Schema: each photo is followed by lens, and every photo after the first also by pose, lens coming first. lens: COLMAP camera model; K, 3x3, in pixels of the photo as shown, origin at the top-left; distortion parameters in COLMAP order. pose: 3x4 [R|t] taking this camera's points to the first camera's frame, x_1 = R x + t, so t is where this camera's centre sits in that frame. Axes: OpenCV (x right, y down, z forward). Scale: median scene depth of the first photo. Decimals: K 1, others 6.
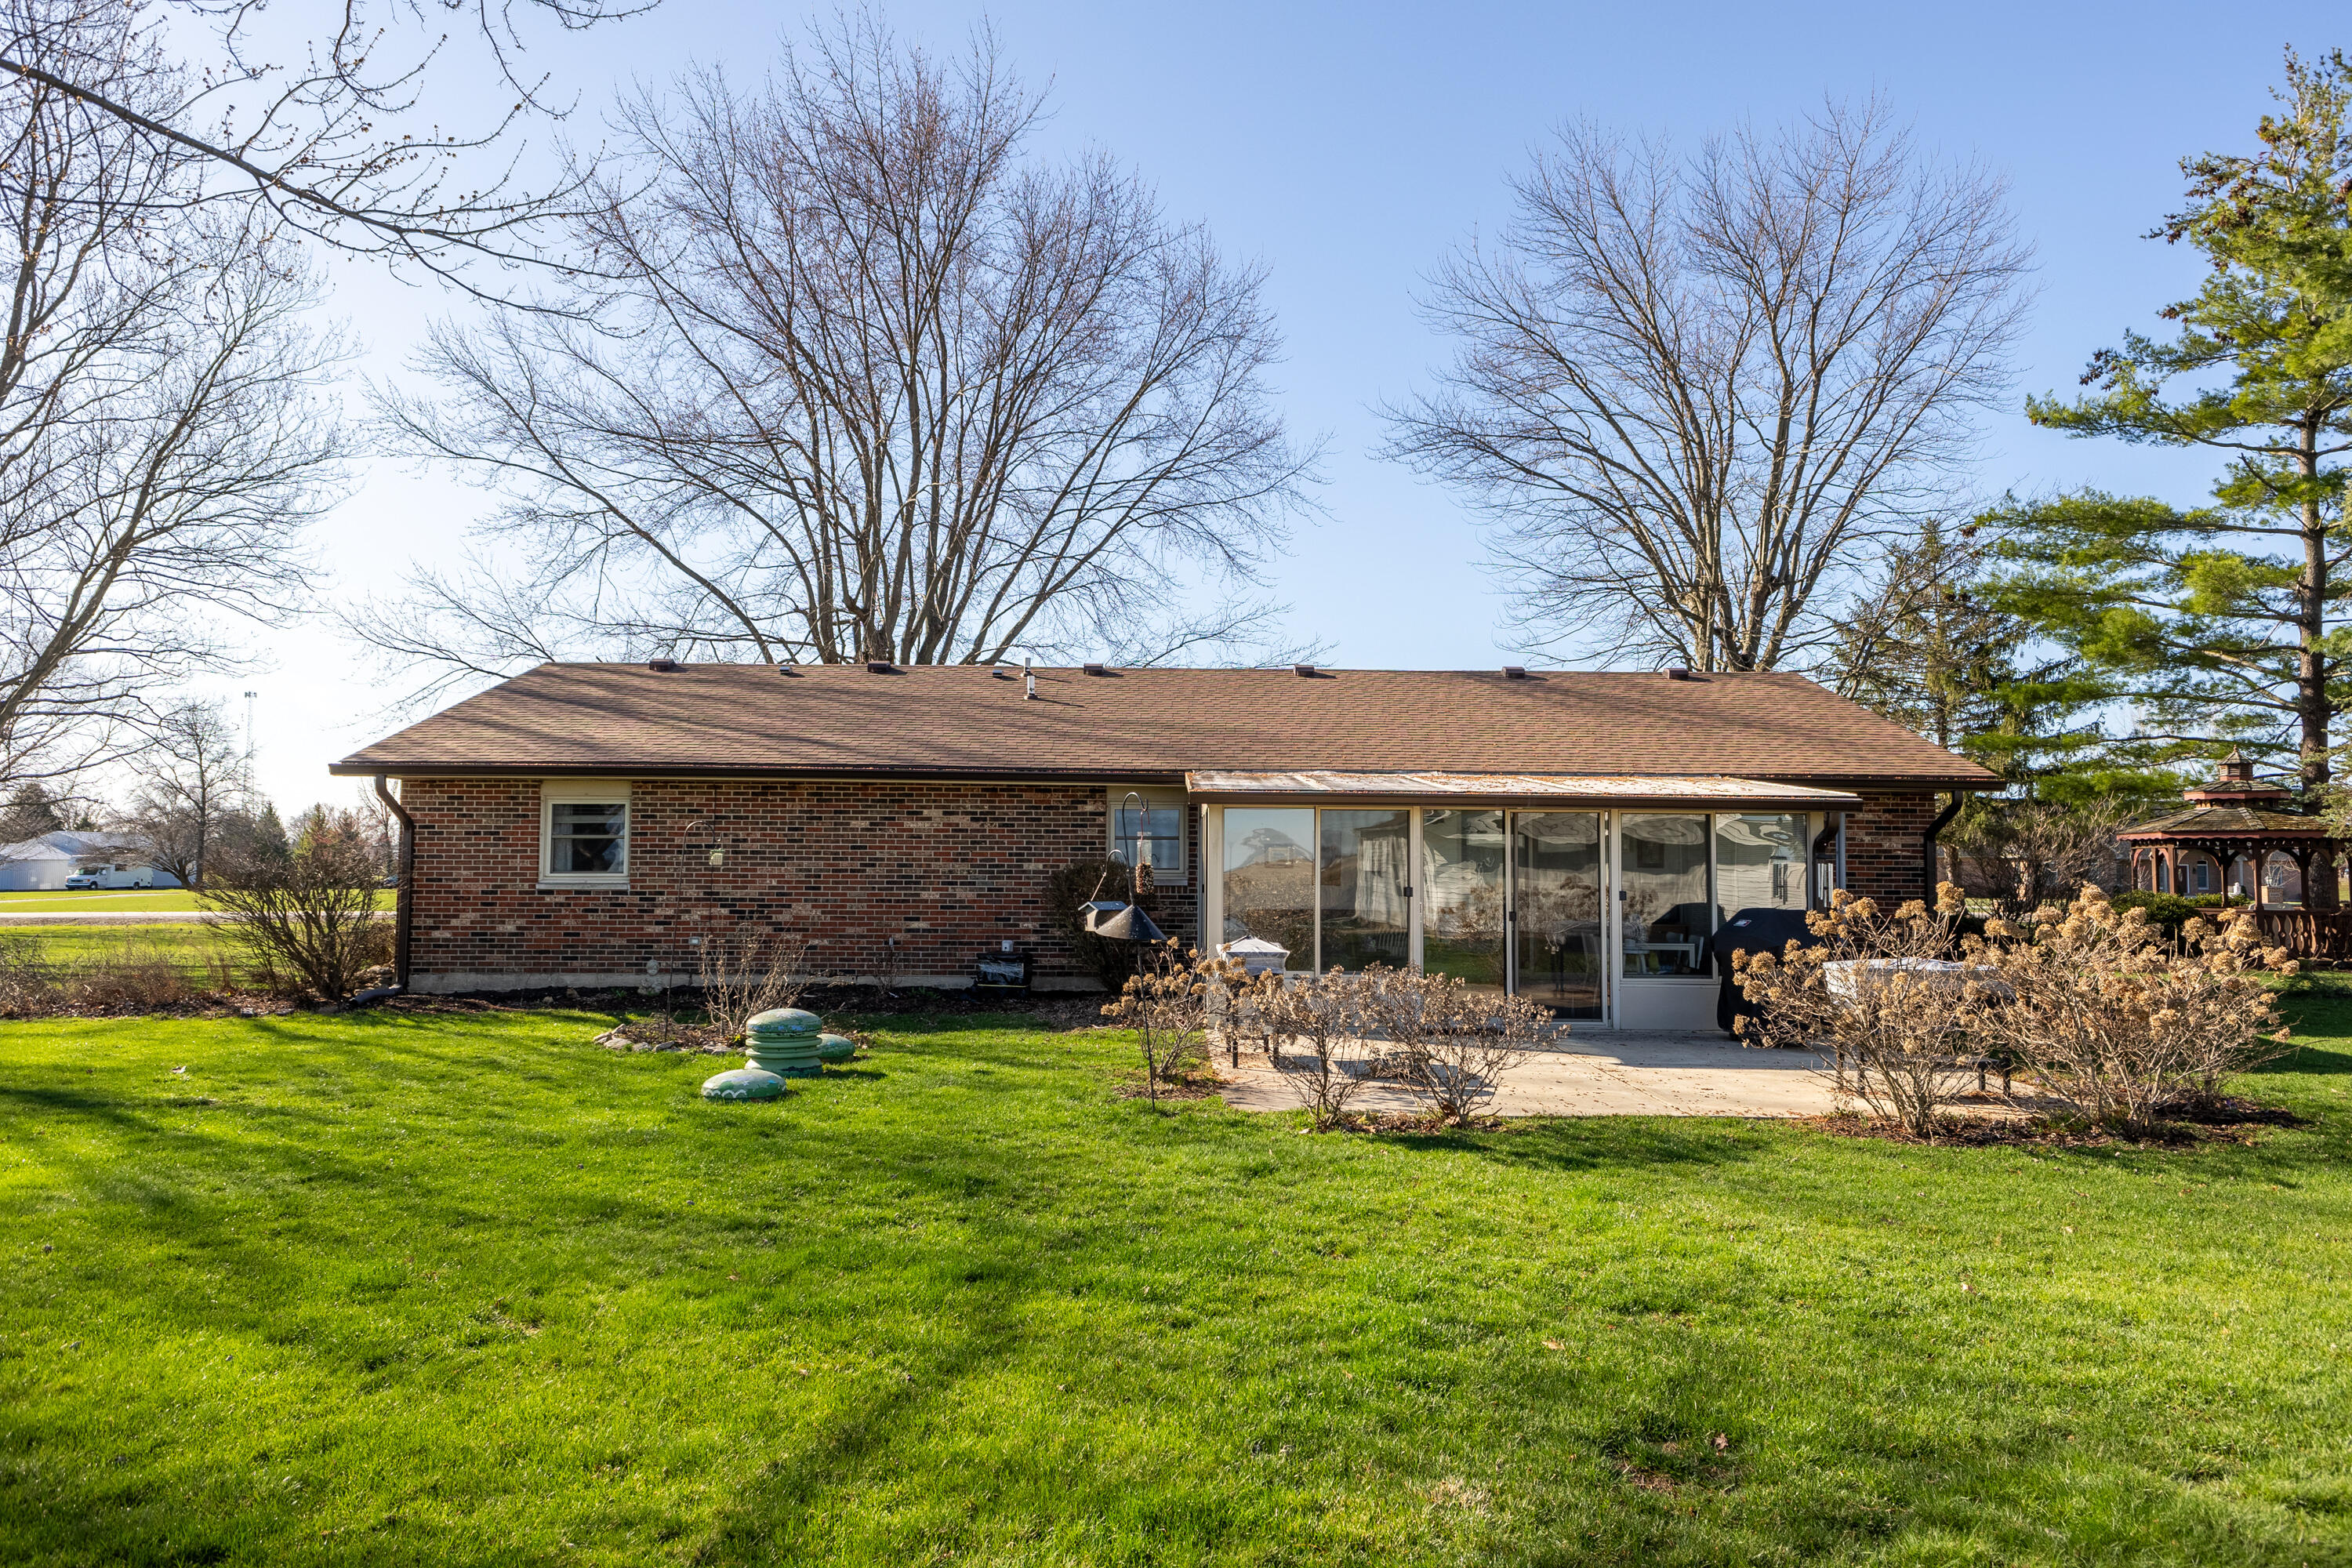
lens RADIAL K [[1607.0, 0, 1174.8], [0, 1607.0, 782.4], [0, 0, 1]] dist [-0.002957, -0.003907]
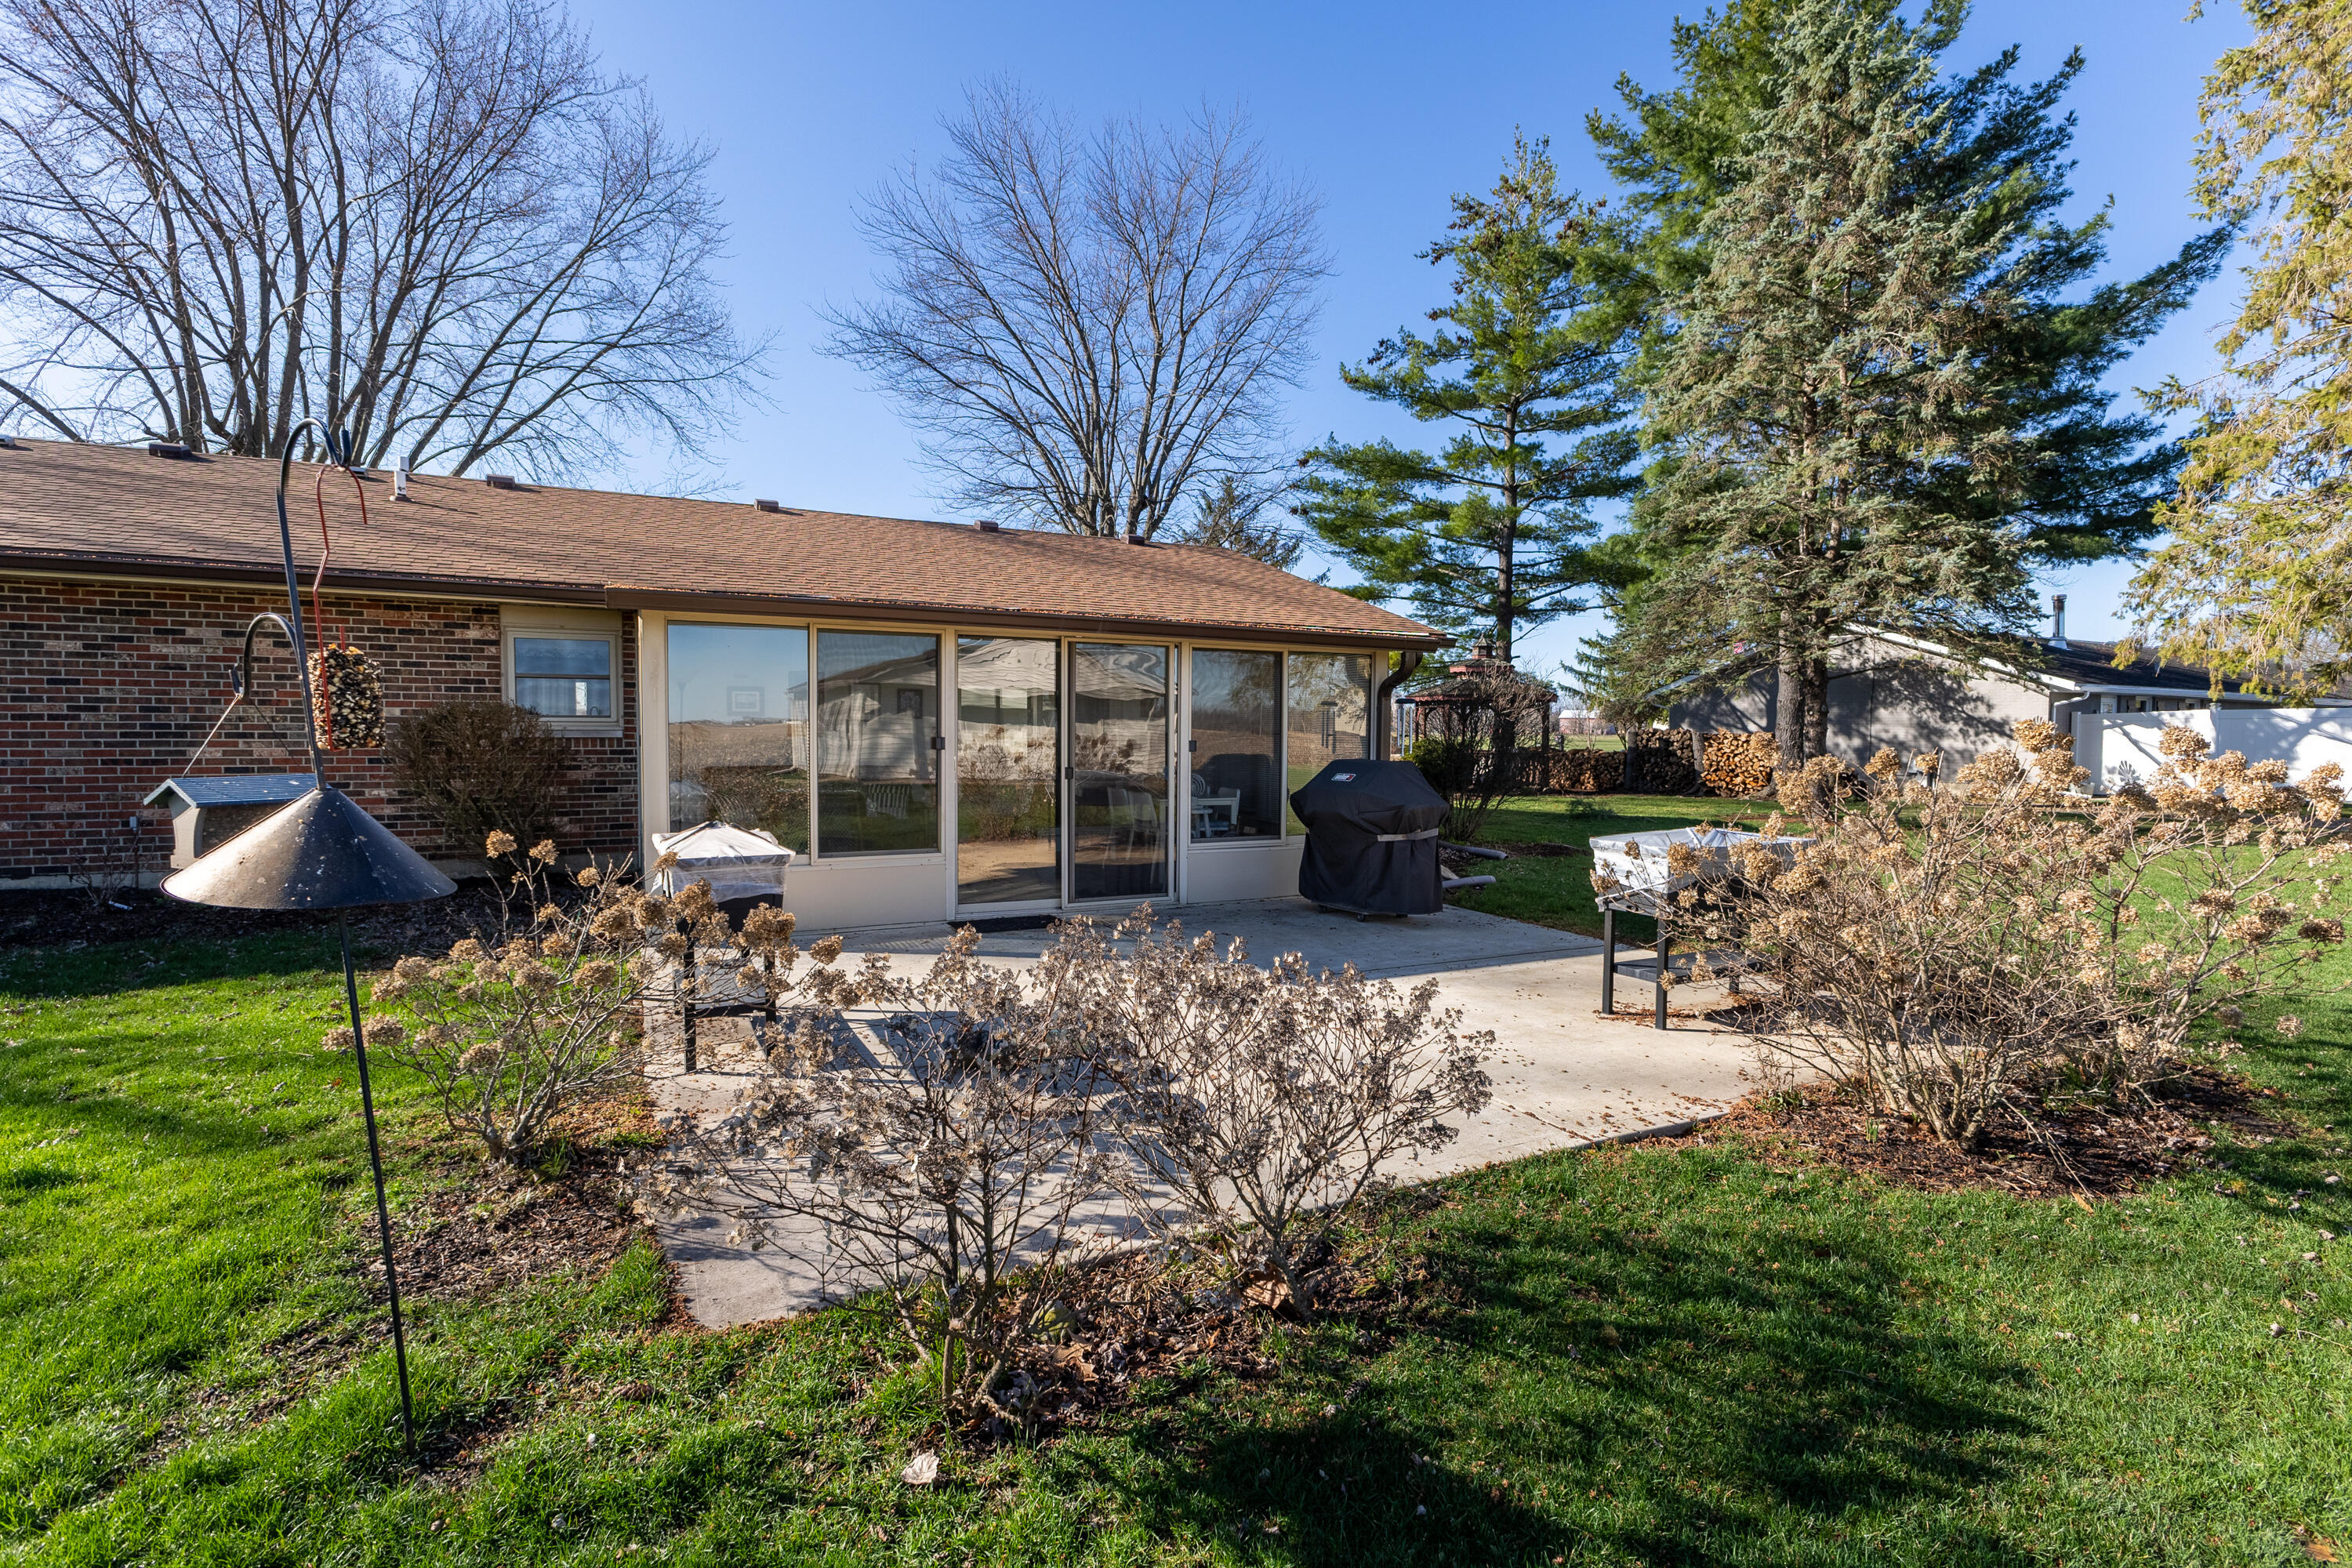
lens RADIAL K [[1132.3, 0, 1182.0], [0, 1132.3, 767.6], [0, 0, 1]] dist [-0.006384, -0.000559]
pose [[0.901227, -0.016013, 0.433052, 0.007208], [-0.022553, 0.996230, 0.083773, 0.012575], [-0.432760, -0.085265, 0.897468, 0.182150]]
